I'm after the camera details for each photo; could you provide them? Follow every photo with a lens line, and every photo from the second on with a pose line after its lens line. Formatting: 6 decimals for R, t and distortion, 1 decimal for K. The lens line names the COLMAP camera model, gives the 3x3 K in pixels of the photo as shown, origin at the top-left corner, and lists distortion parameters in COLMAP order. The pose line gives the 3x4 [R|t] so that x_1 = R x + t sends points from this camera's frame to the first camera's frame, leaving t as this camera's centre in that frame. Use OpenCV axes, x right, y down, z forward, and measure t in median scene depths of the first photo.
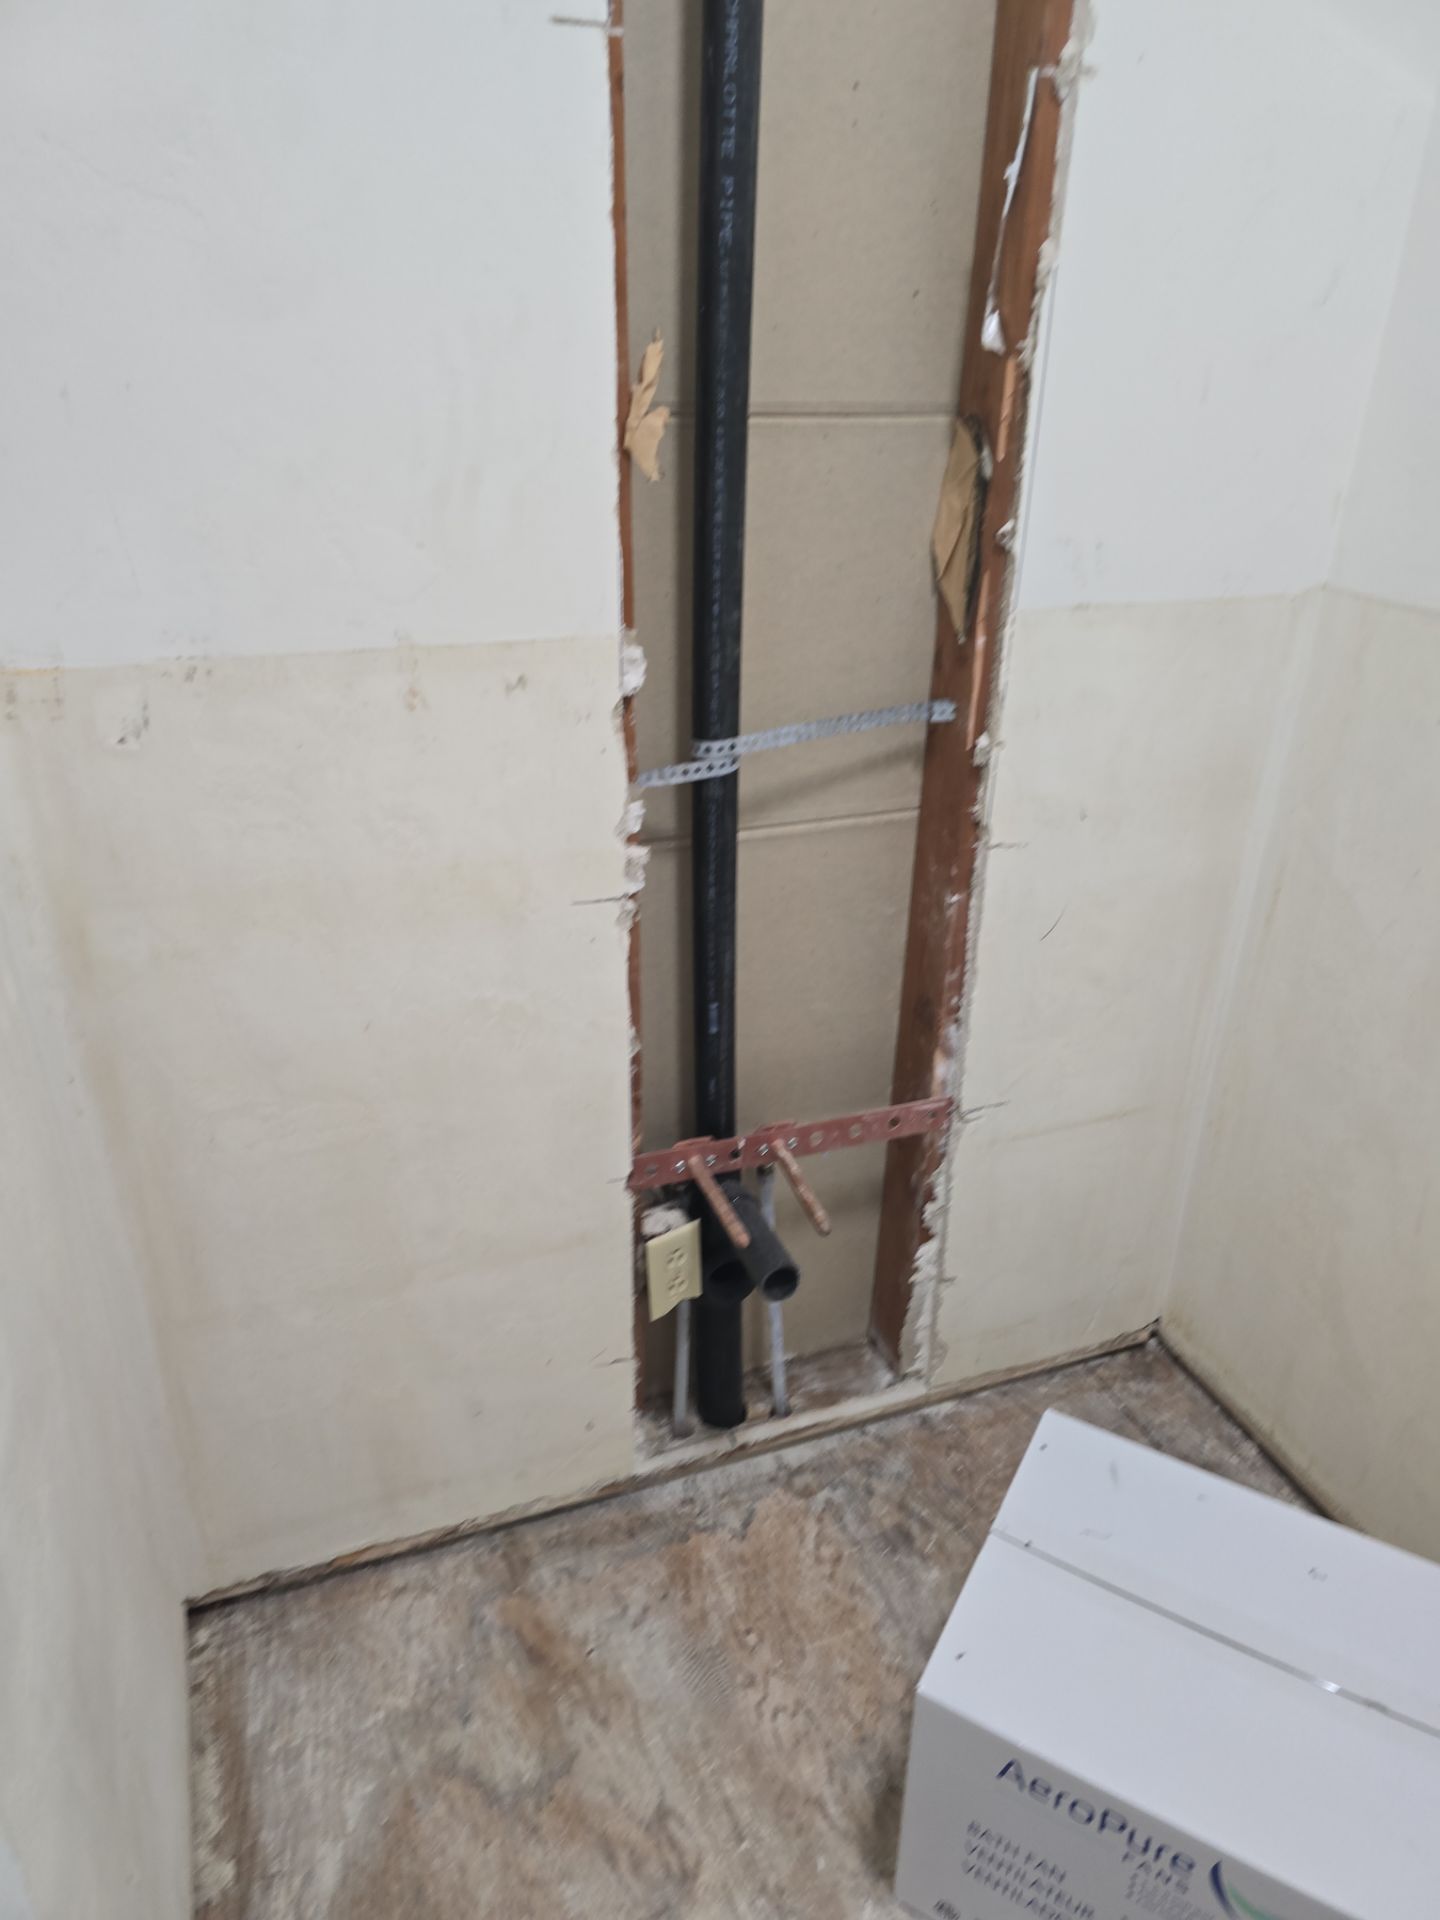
lens RADIAL K [[1252.6, 0, 720.0], [0, 1252.6, 960.0], [0, 0, 1]] dist [0.066874, -0.059319]
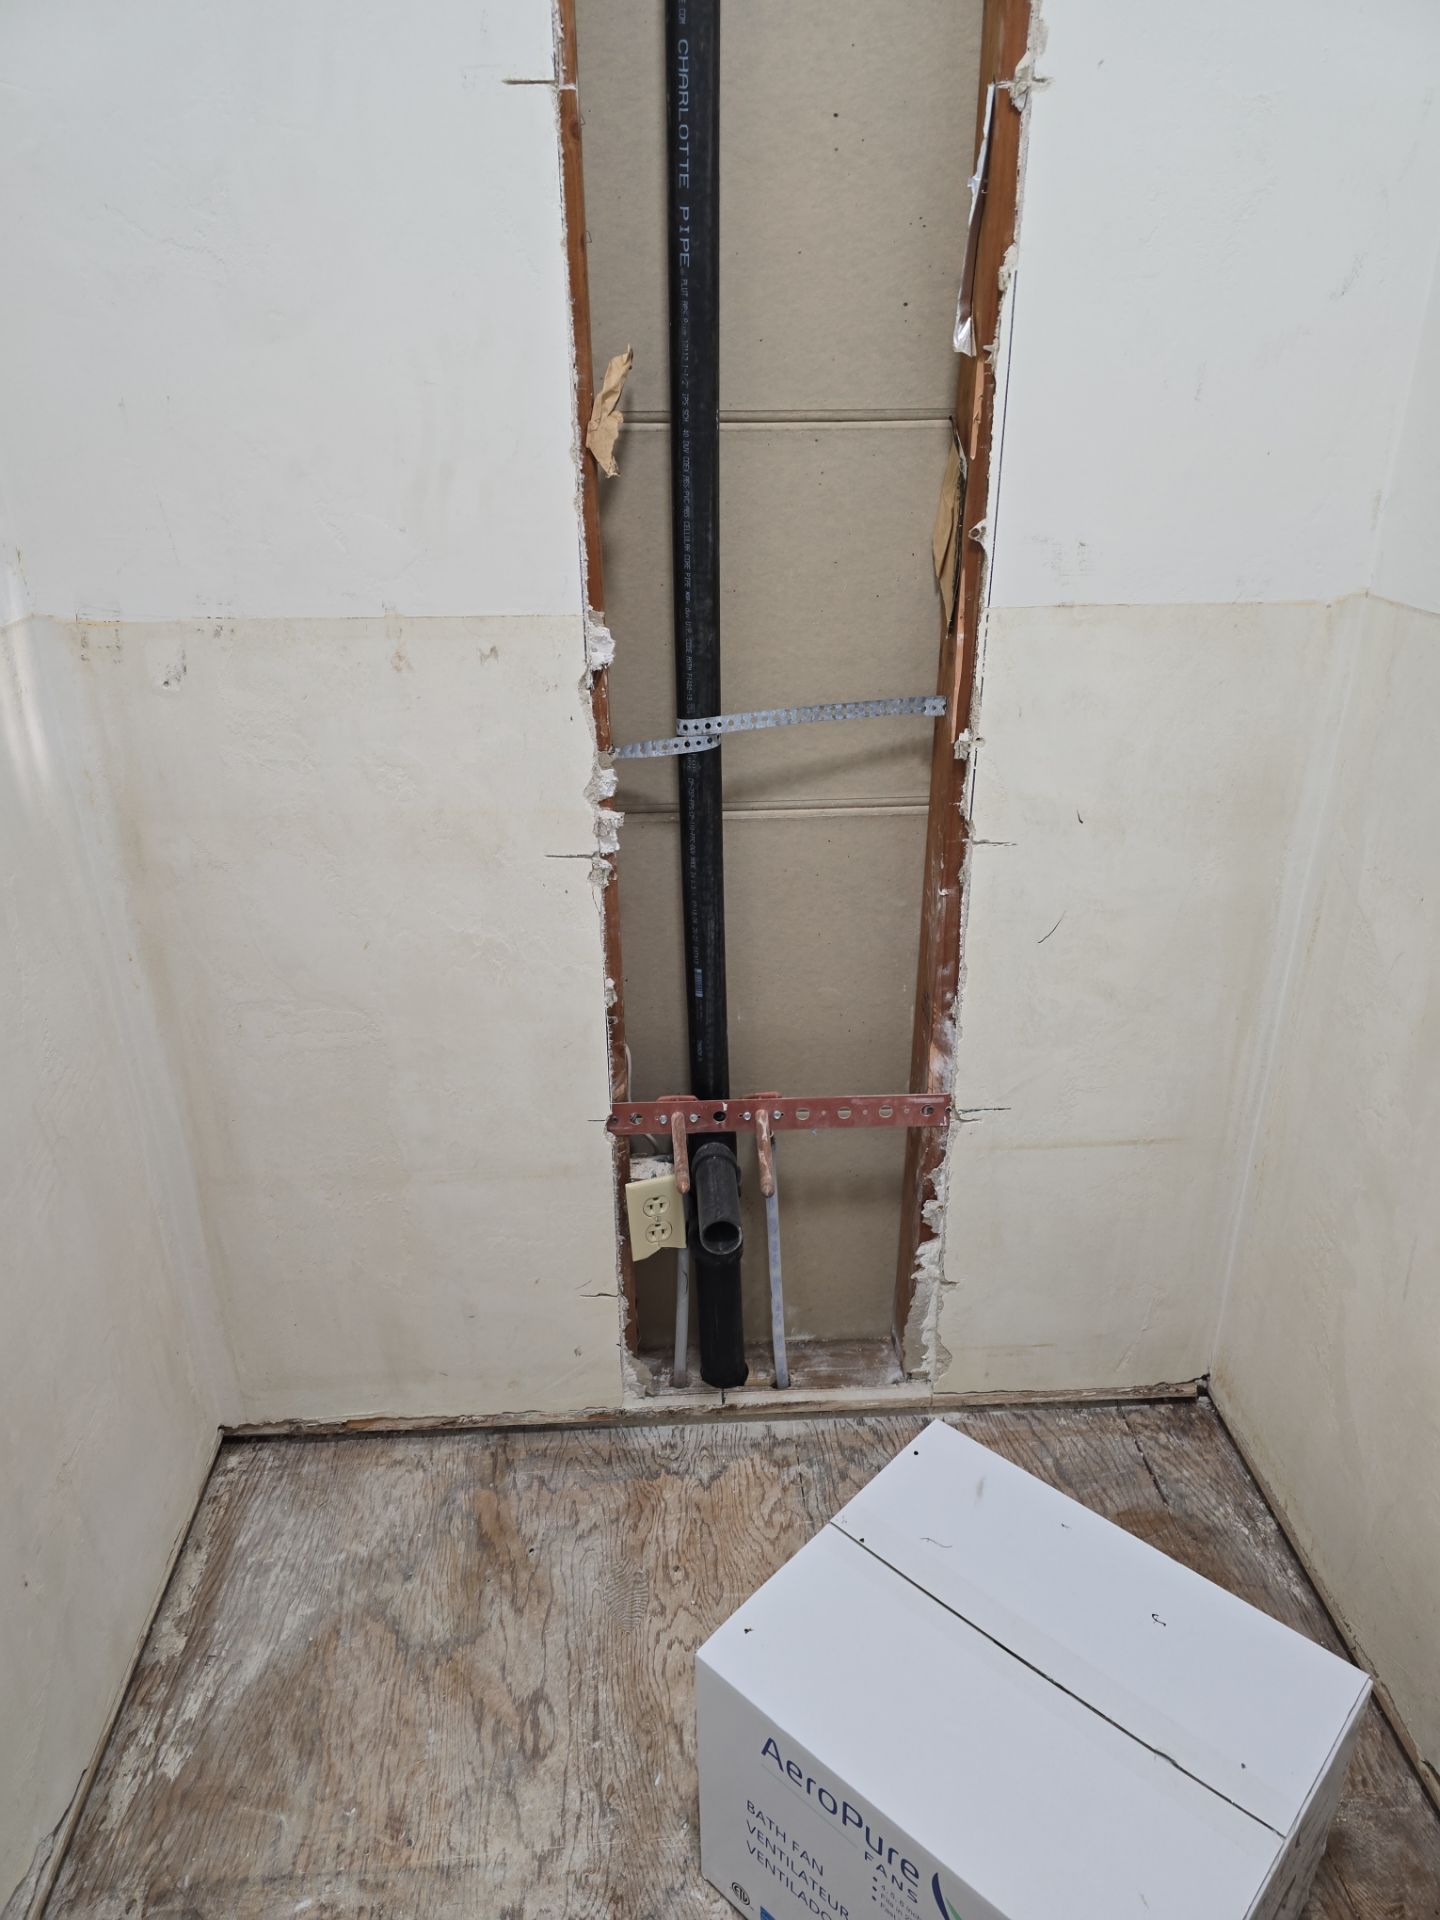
lens RADIAL K [[1246.0, 0, 725.8], [0, 1246.0, 958.7], [0, 0, 1]] dist [0.072040, -0.066399]
pose [[0.955150, 0.099133, -0.279035, 0.324191], [-0.108680, 0.993897, -0.018915, 0.045424], [0.275457, 0.048392, 0.960095, -0.018288]]
